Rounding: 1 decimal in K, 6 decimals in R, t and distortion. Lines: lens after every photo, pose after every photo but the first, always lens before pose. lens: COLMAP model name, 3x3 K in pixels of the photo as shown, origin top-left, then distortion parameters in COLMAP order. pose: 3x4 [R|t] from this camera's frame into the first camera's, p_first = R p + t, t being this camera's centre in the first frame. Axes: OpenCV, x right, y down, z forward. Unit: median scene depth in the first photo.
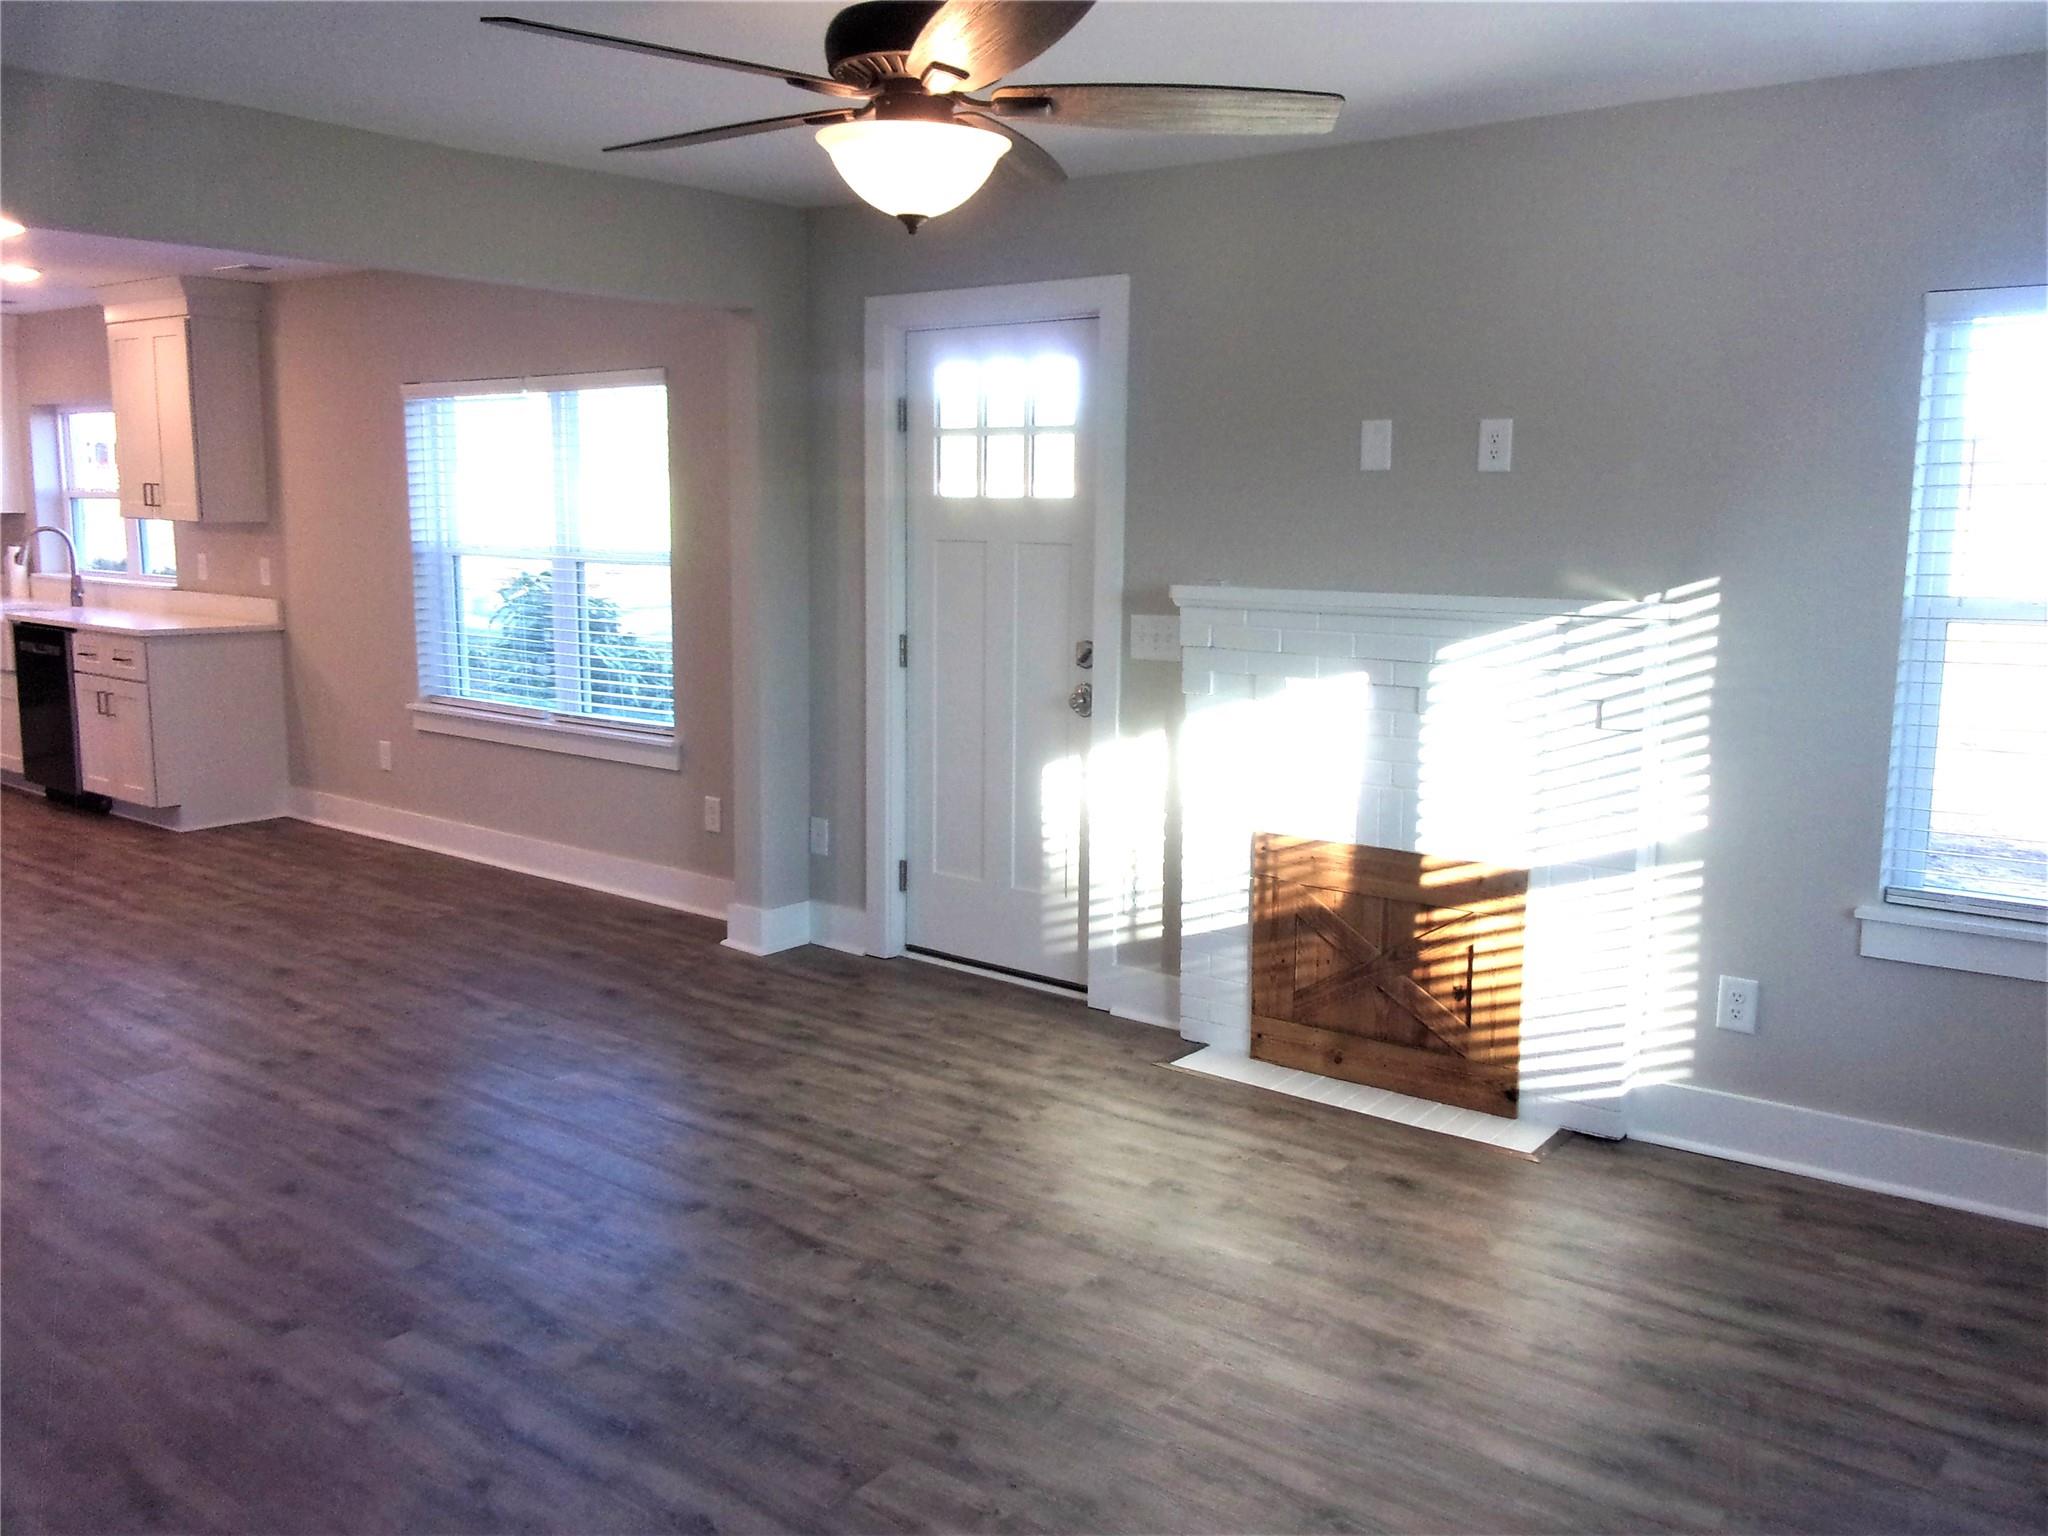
lens RADIAL K [[1708.7, 0, 1013.5], [0, 1708.7, 768.6], [0, 0, 1]] dist [0.001440, -0.027375]
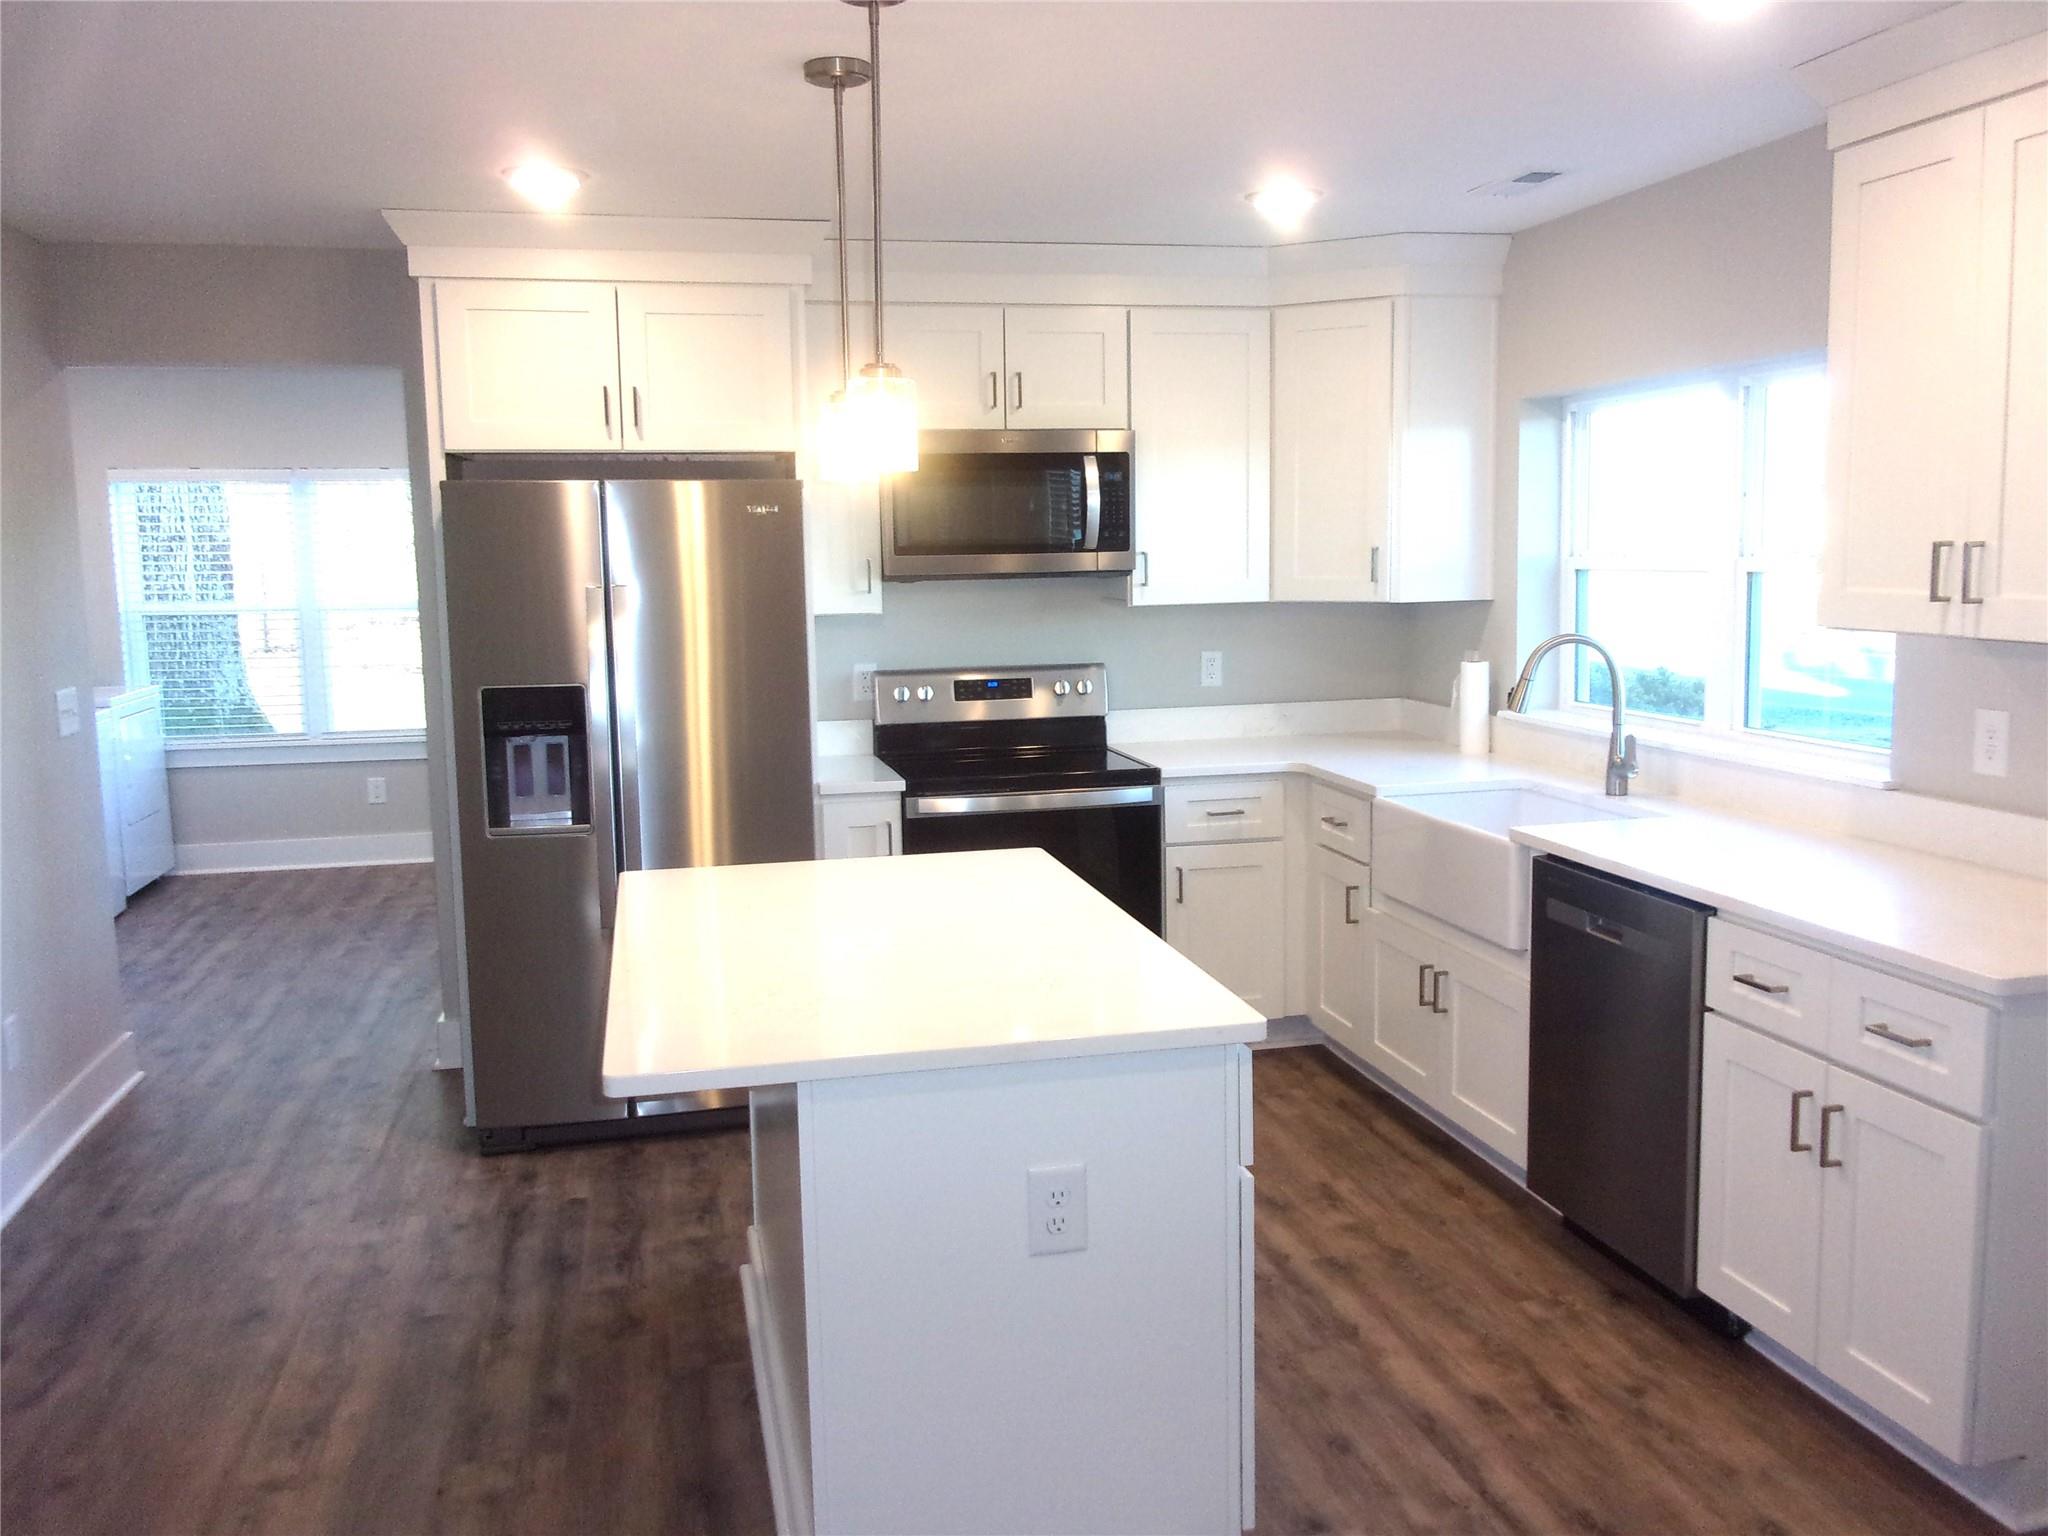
lens RADIAL K [[1708.7, 0, 1034.4], [0, 1708.7, 768.2], [0, 0, 1]] dist [0.001440, -0.027375]
pose [[0.789608, 0.063765, -0.610290, -0.719548], [-0.076592, 0.997050, 0.005077, -0.174302], [0.608813, 0.042734, 0.792162, 0.958019]]
